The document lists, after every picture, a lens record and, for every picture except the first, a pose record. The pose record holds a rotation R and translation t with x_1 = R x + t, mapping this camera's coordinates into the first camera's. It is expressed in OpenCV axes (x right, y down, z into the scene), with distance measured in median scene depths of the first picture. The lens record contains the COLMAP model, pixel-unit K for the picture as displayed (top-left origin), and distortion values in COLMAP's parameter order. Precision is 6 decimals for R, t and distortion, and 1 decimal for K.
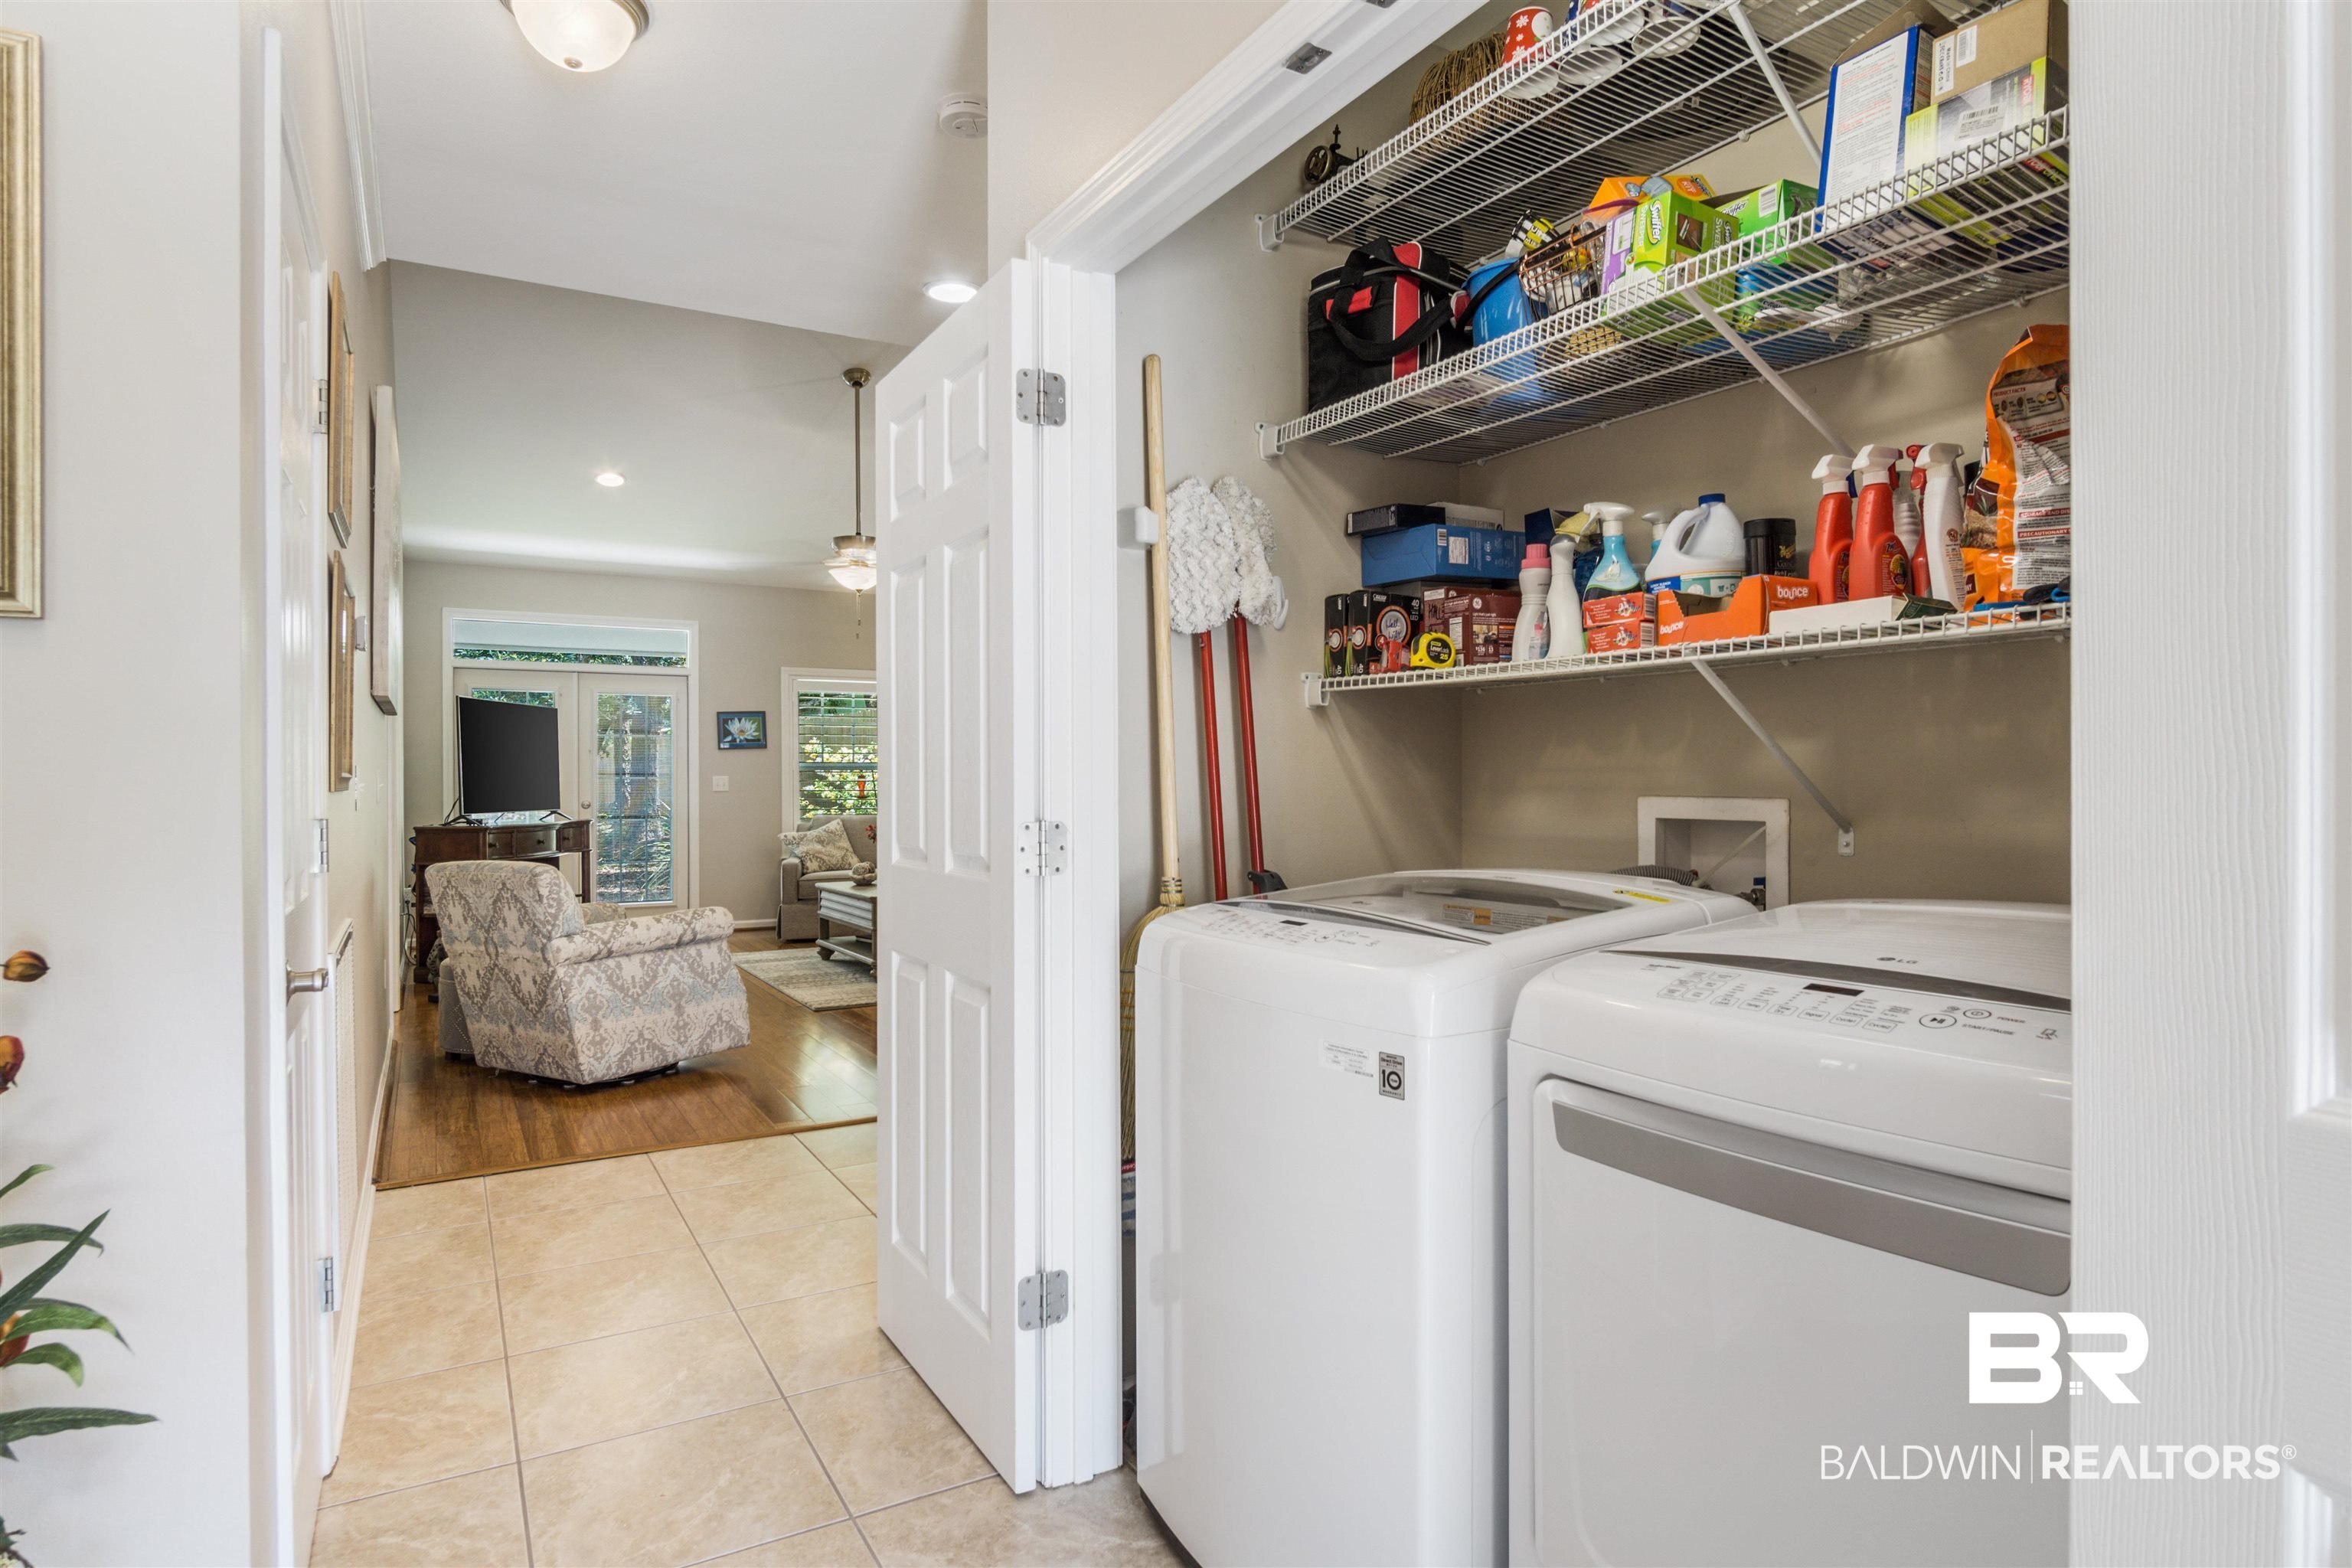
lens RADIAL K [[1261.6, 0, 1159.4], [0, 1261.6, 775.5], [0, 0, 1]] dist [-0.014511, 0.000563]
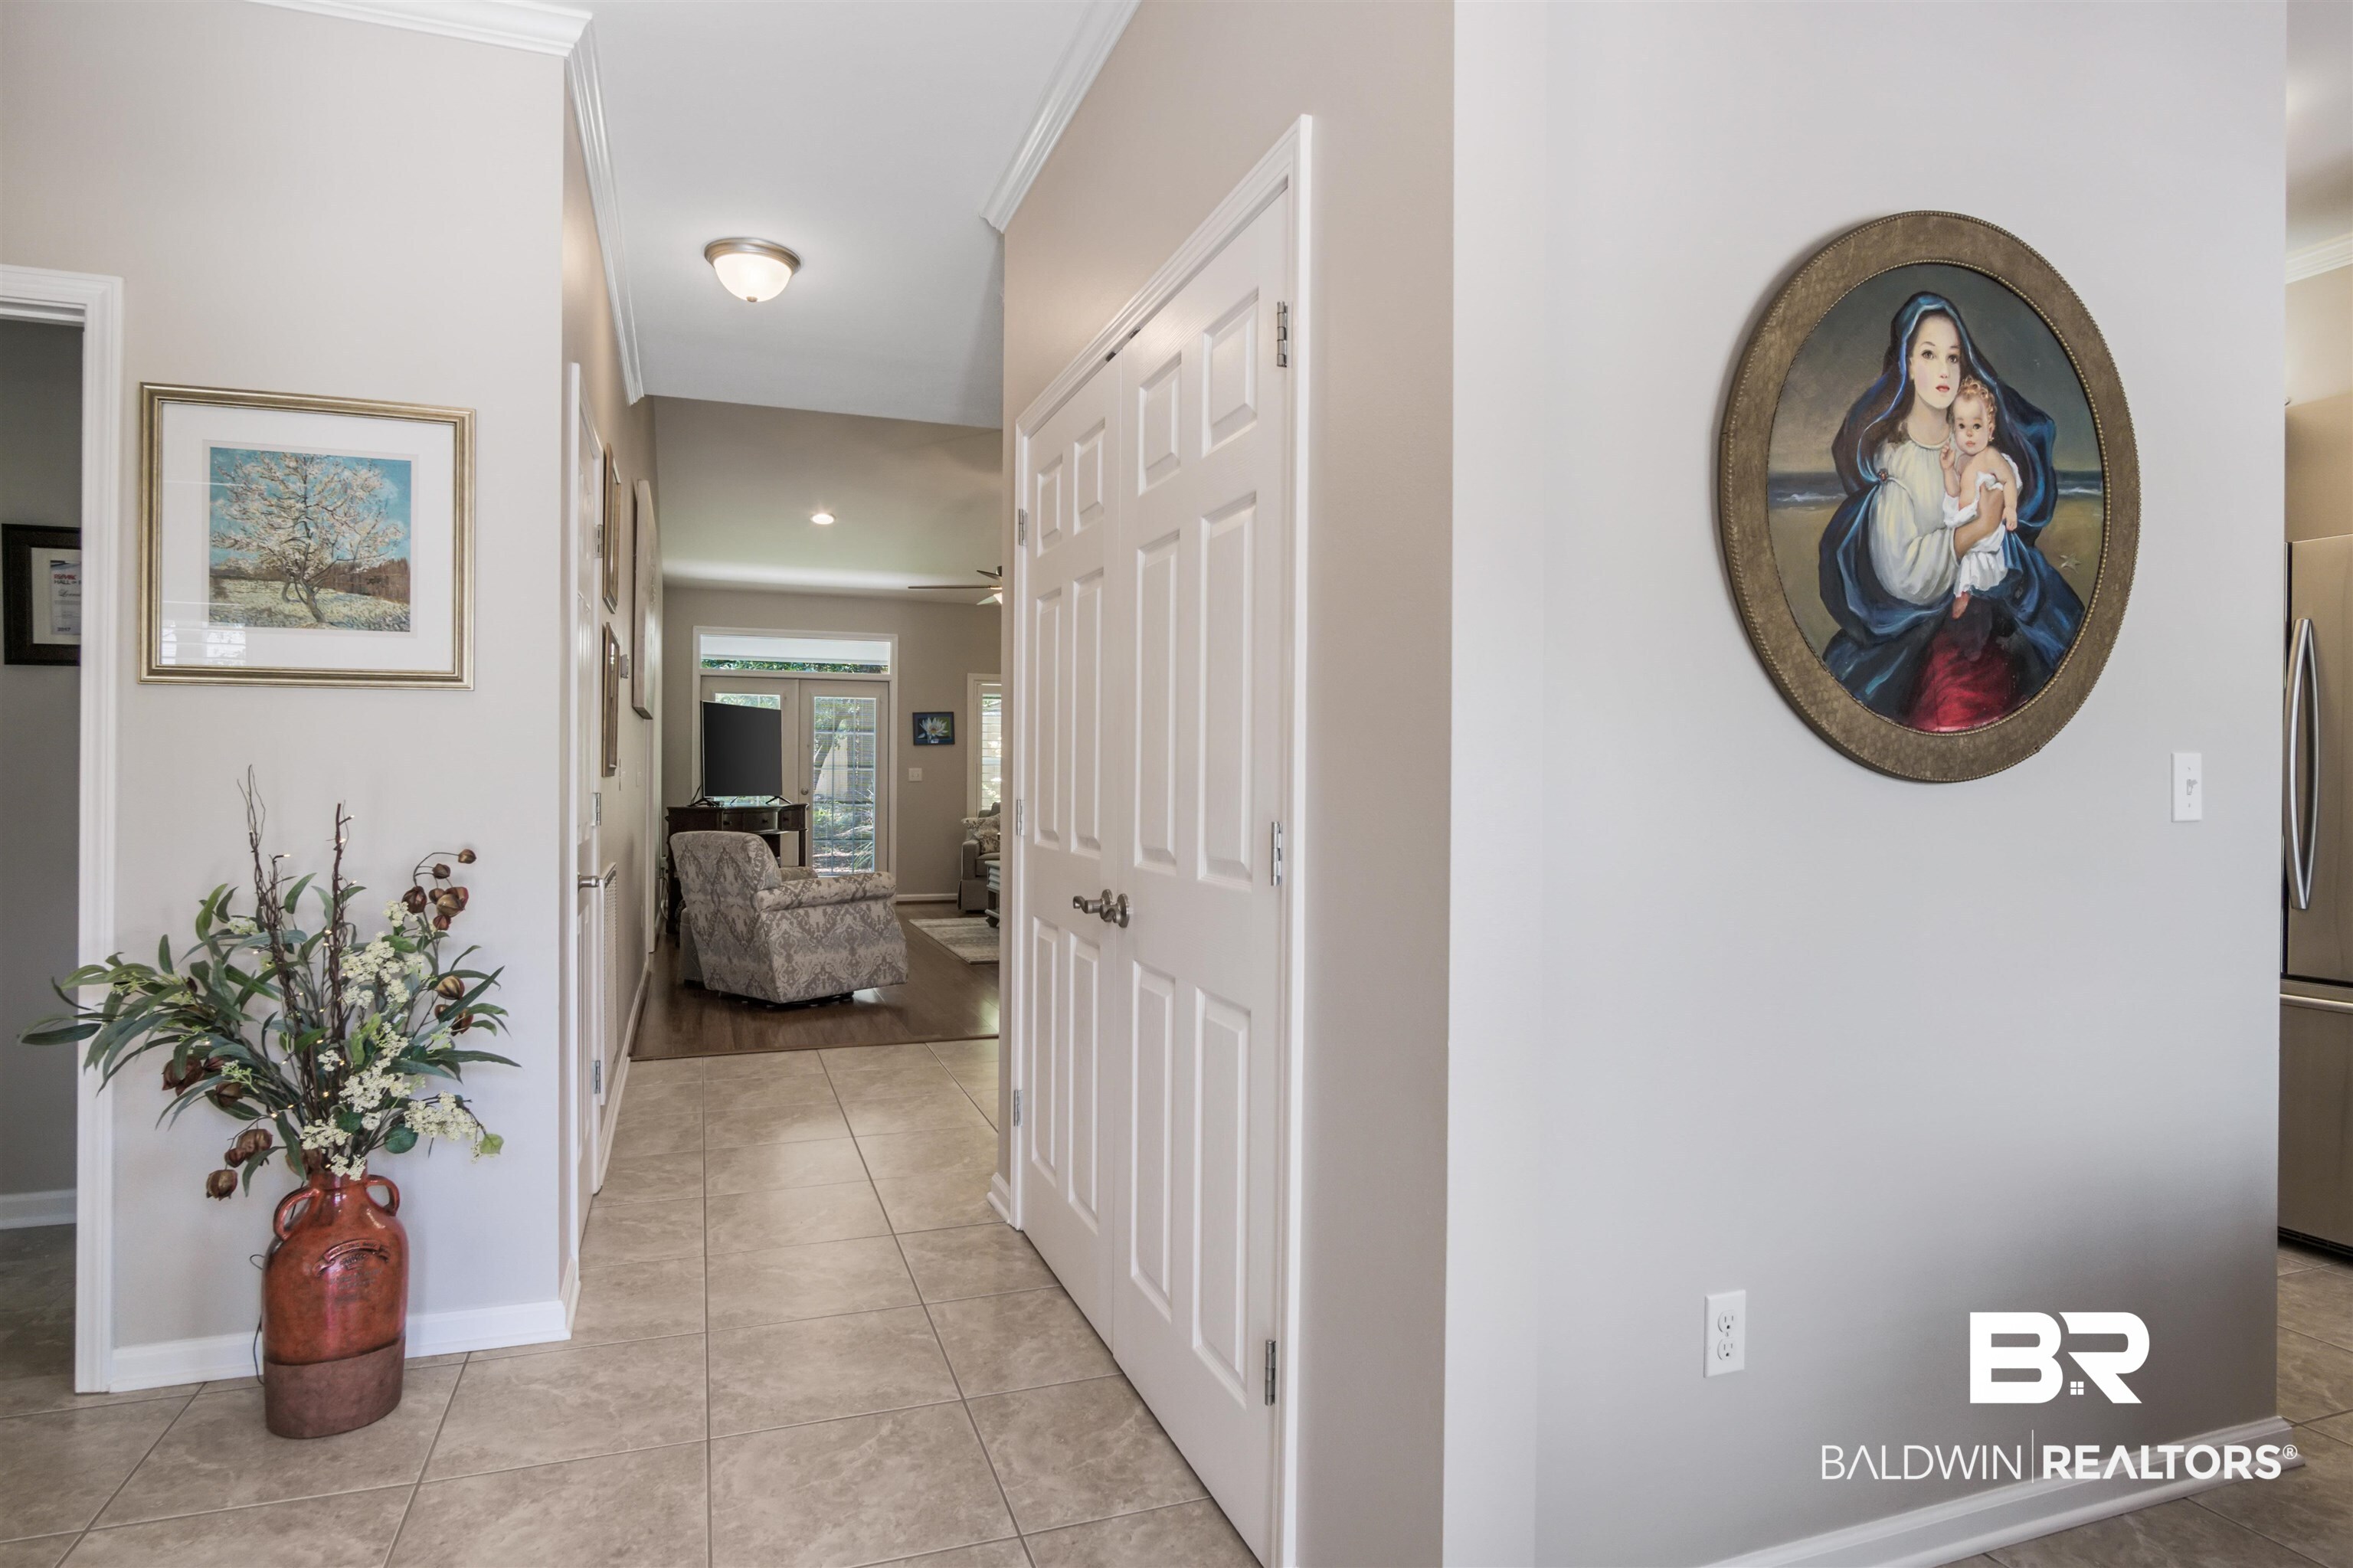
lens RADIAL K [[1247.0, 0, 1142.1], [0, 1247.0, 769.2], [0, 0, 1]] dist [-0.011986, 0.000624]
pose [[0.984030, 0.010081, -0.177718, 0.138317], [-0.010239, 0.999948, 0.000027, -0.001671], [0.177709, 0.001794, 0.984081, -0.204334]]
